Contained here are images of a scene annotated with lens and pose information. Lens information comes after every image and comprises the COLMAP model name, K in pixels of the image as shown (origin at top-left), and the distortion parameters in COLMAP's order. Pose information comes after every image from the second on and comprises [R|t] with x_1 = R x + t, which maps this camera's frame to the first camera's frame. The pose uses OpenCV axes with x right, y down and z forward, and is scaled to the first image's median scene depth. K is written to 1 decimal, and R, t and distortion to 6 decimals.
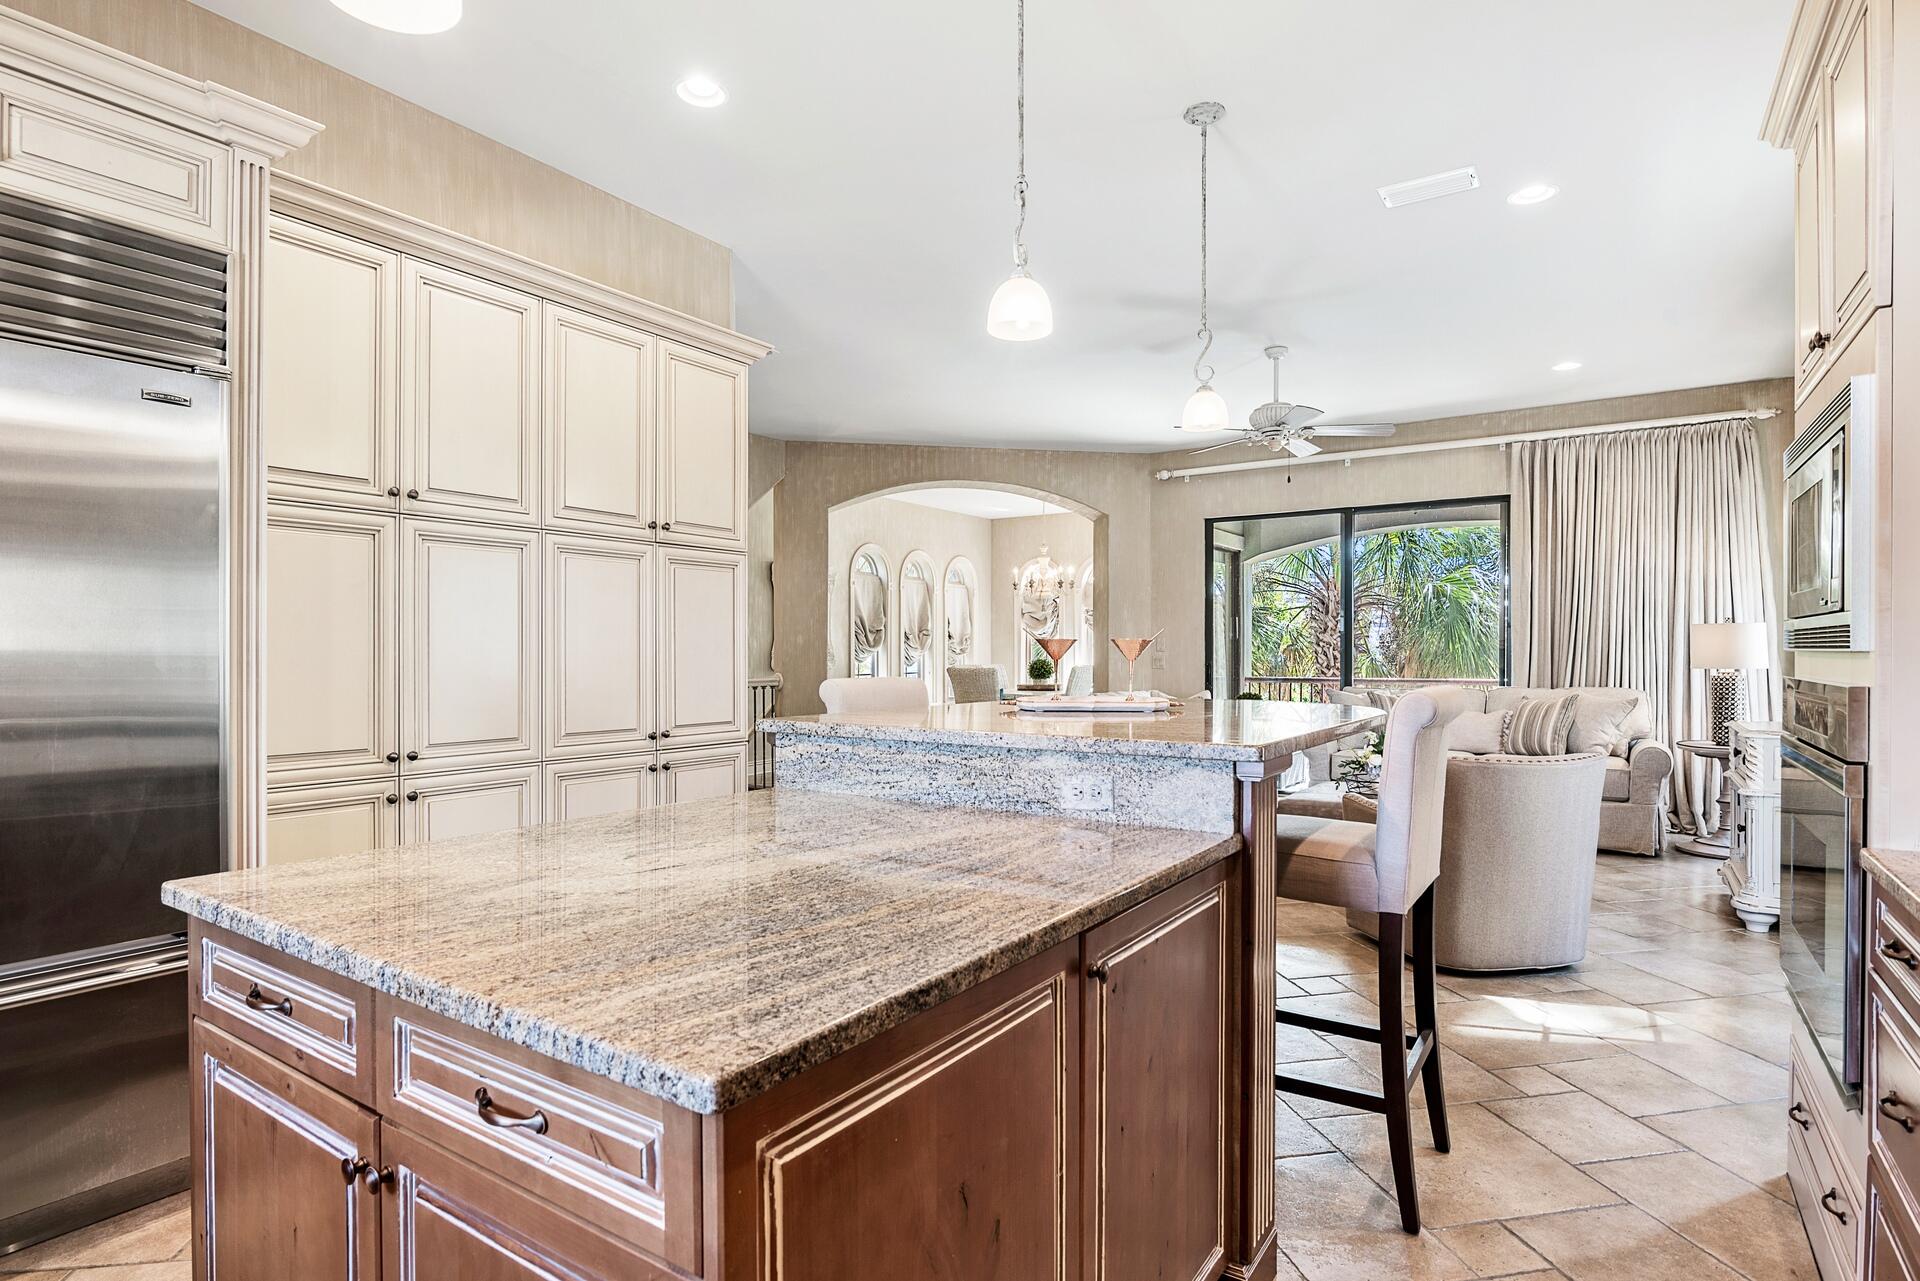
lens RADIAL K [[986.1, 0, 962.2], [0, 986.1, 651.7], [0, 0, 1]] dist [-0.018733, -0.000061]
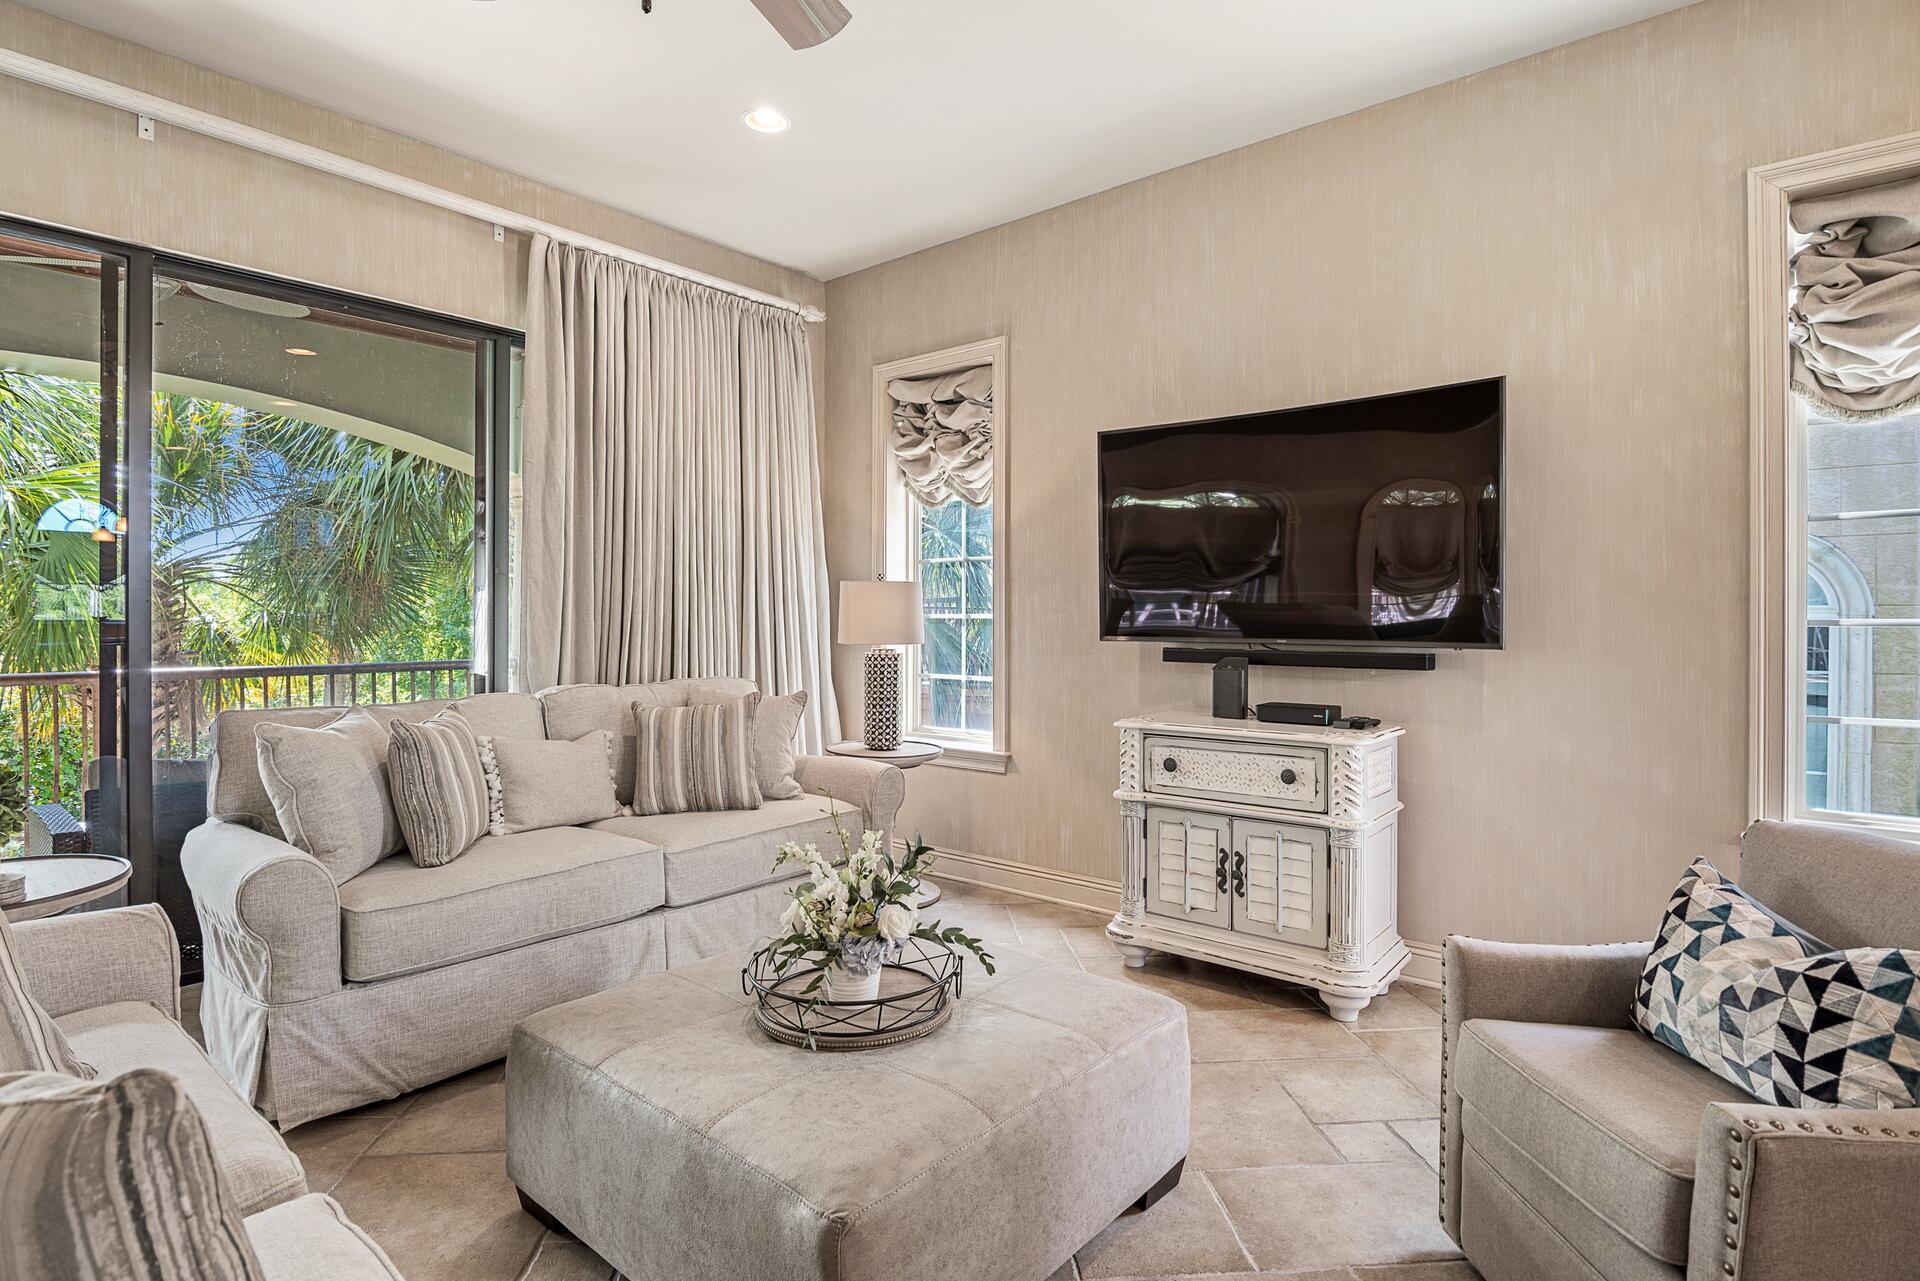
lens RADIAL K [[974.9, 0, 963.4], [0, 974.9, 624.0], [0, 0, 1]] dist [-0.017342, 0.000706]
pose [[0.103334, -0.001408, 0.994646, 0.055618], [-0.002649, 0.999995, 0.001691, 0.000936], [-0.994643, -0.002809, 0.103330, 0.694991]]
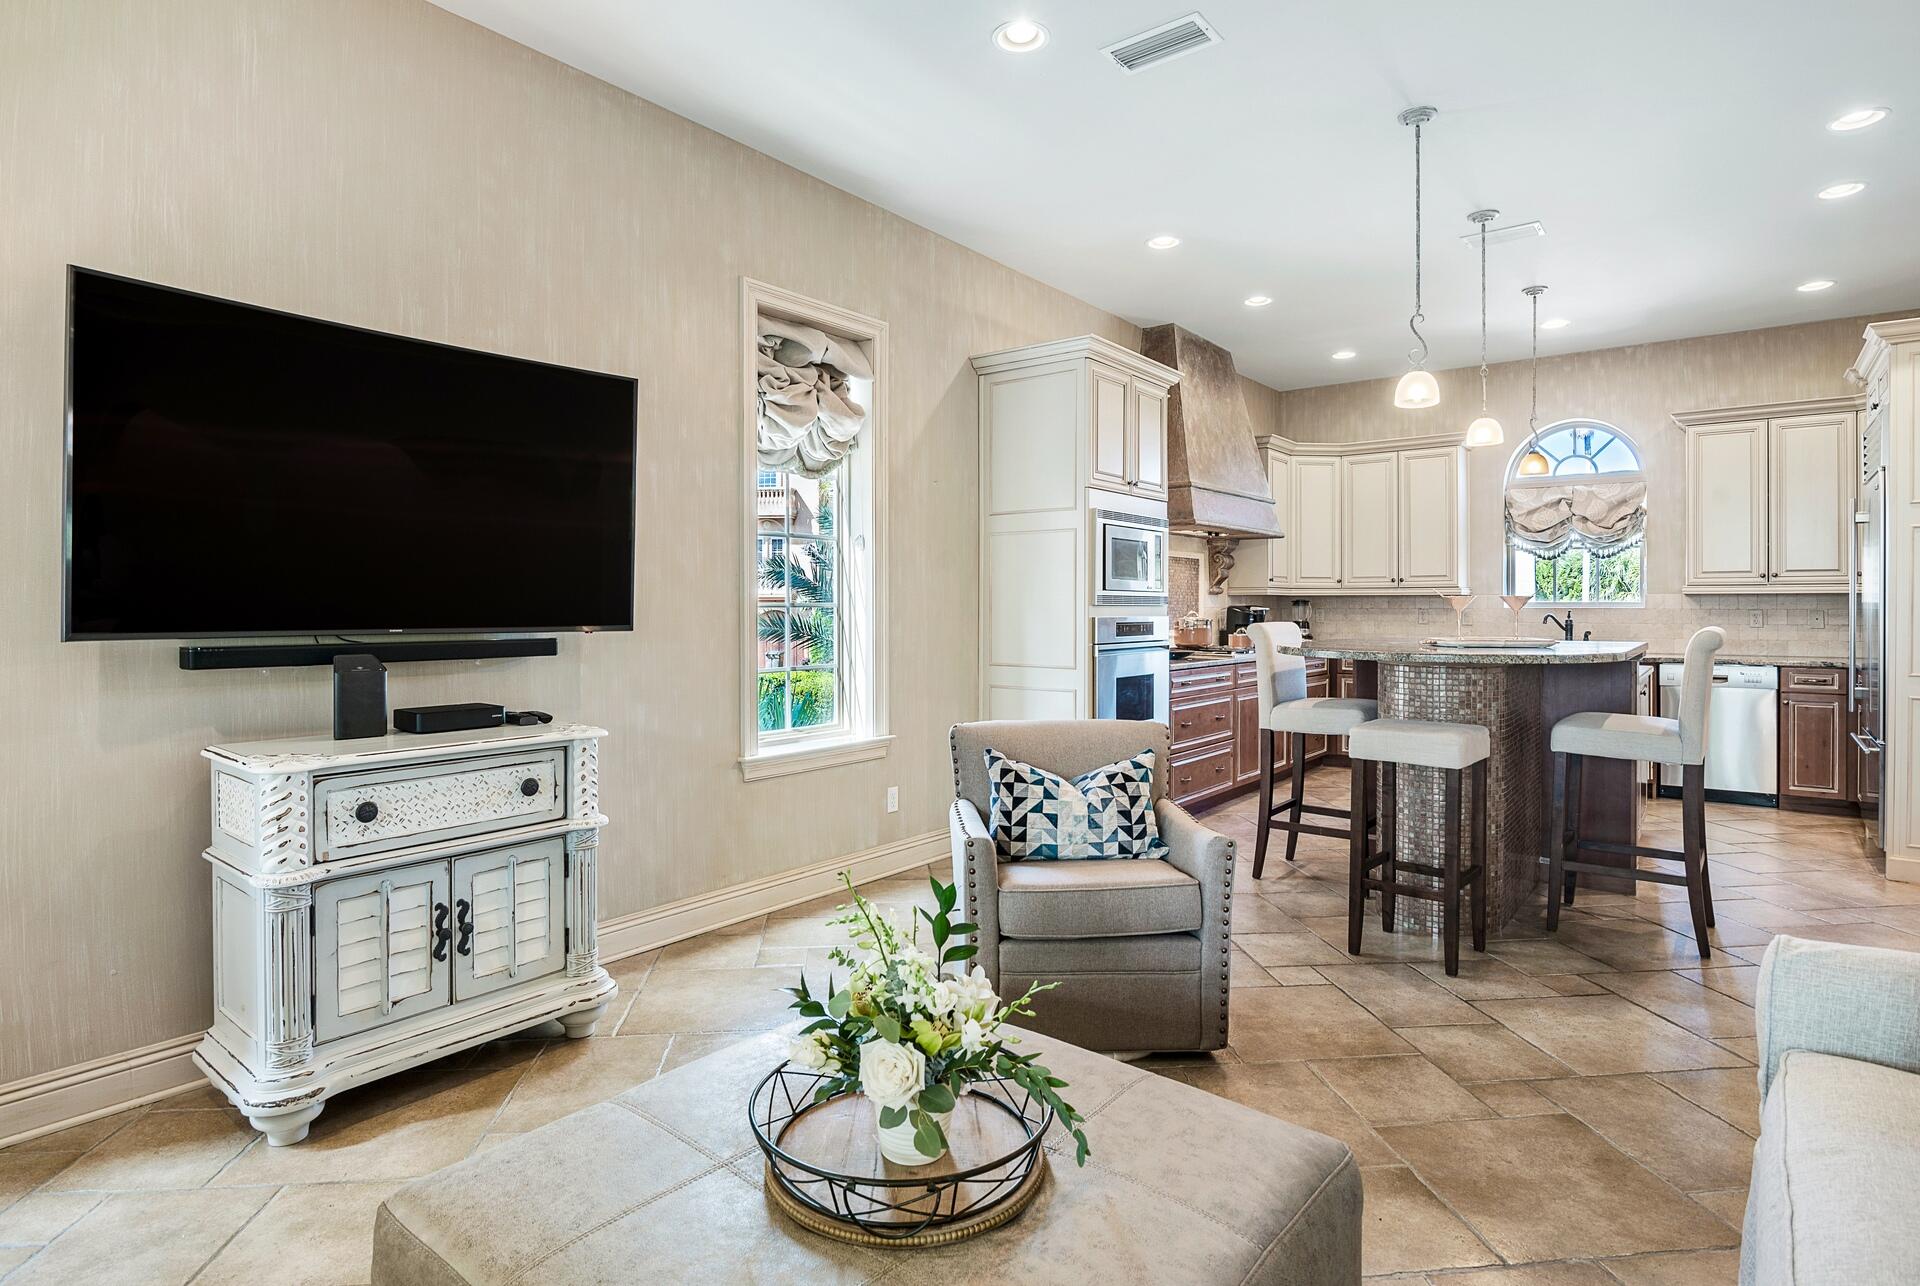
lens RADIAL K [[985.4, 0, 953.9], [0, 985.4, 609.7], [0, 0, 1]] dist [-0.019056, 0.000210]
pose [[-0.996231, 0.002433, 0.086701, 0.299050], [0.002688, 0.999992, 0.002833, 0.001164], [-0.086693, 0.003056, -0.996230, 0.943815]]
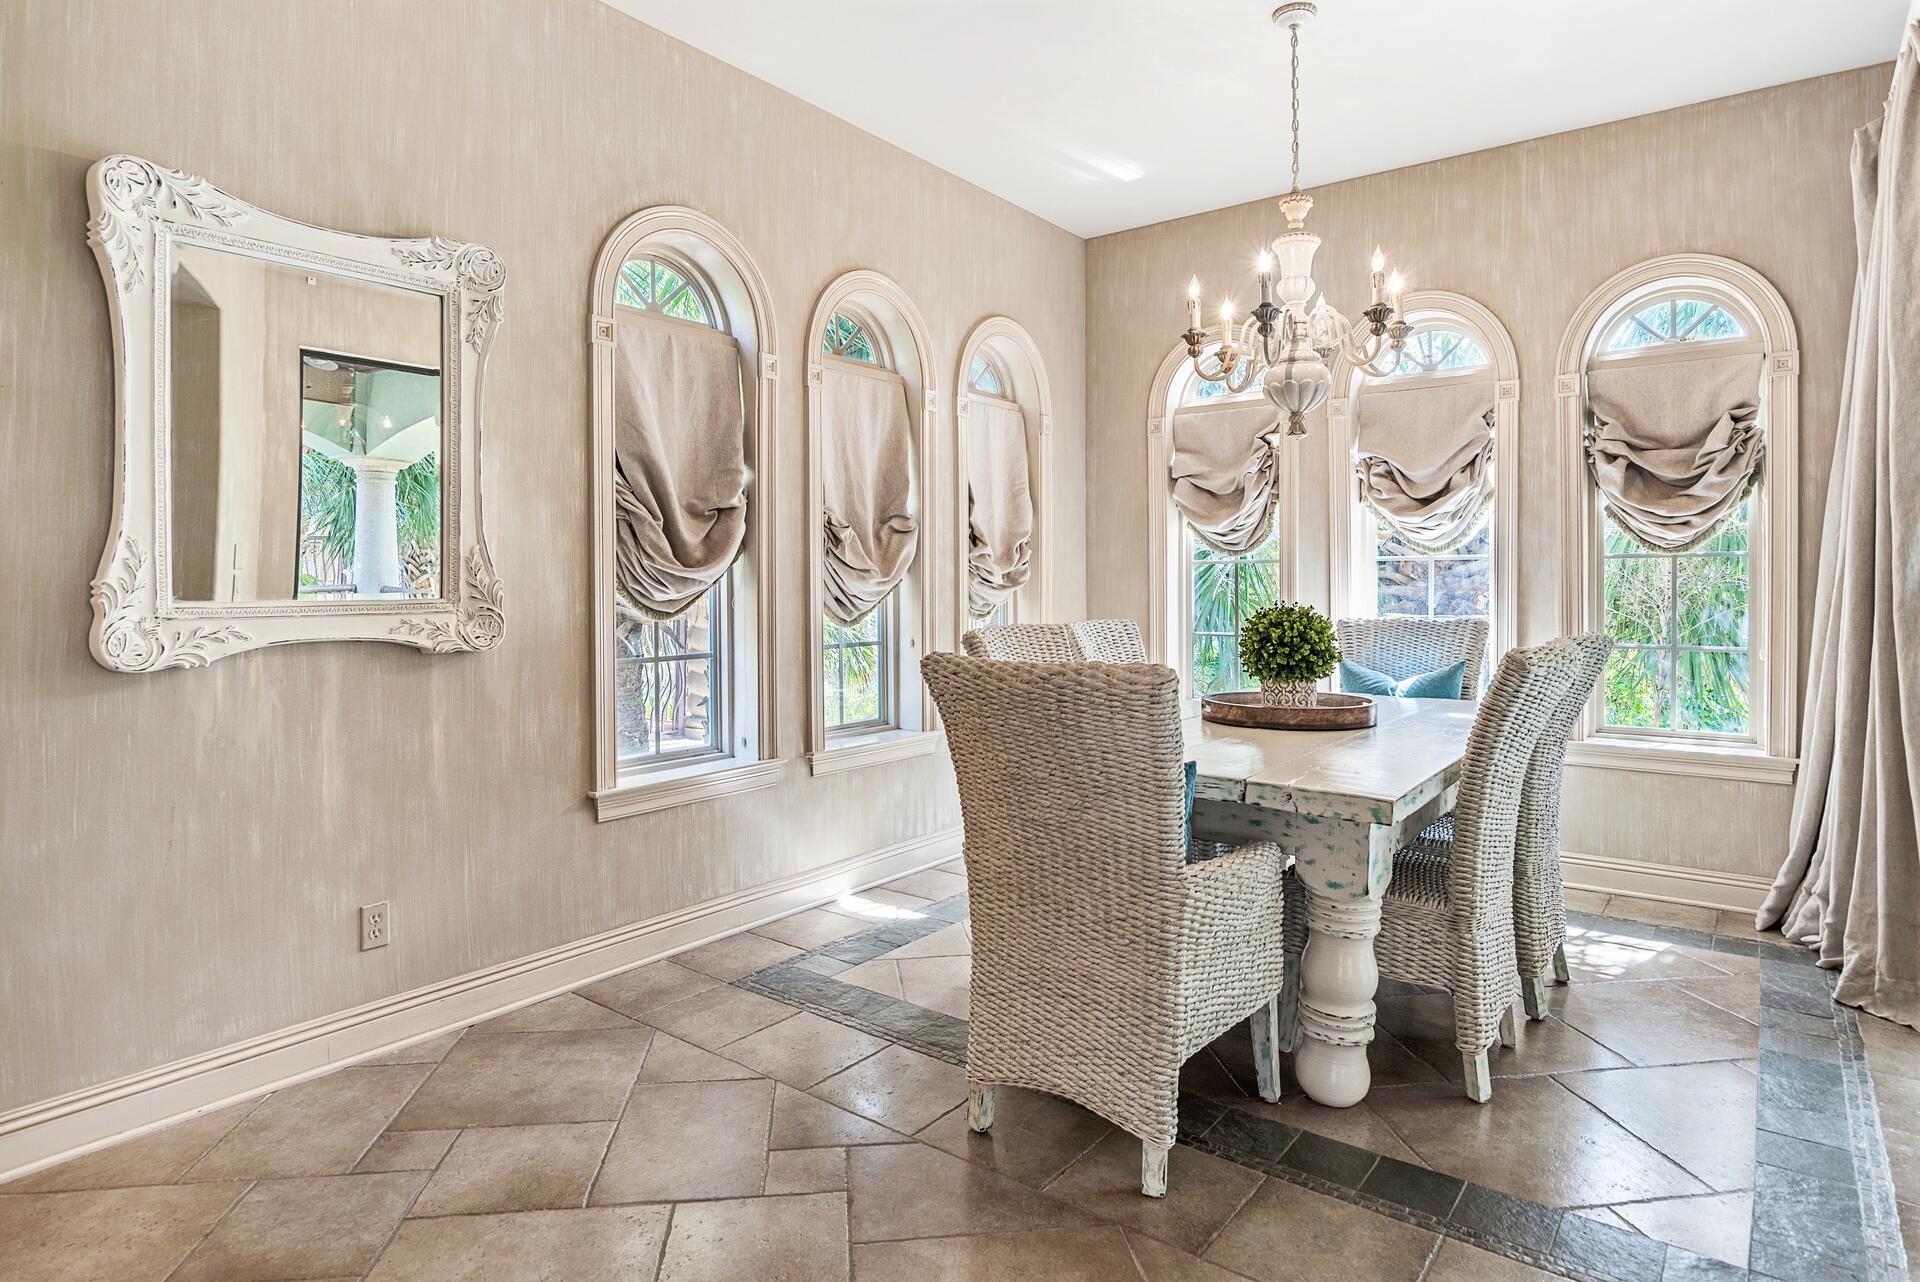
lens RADIAL K [[1043.7, 0, 962.9], [0, 1043.7, 590.8], [0, 0, 1]] dist [-0.015361, -0.000030]
pose [[0.998129, -0.000760, -0.061144, 0.010953], [0.001283, 0.999963, 0.008504, 0.000433], [0.061136, -0.008567, 0.998093, 1.082237]]
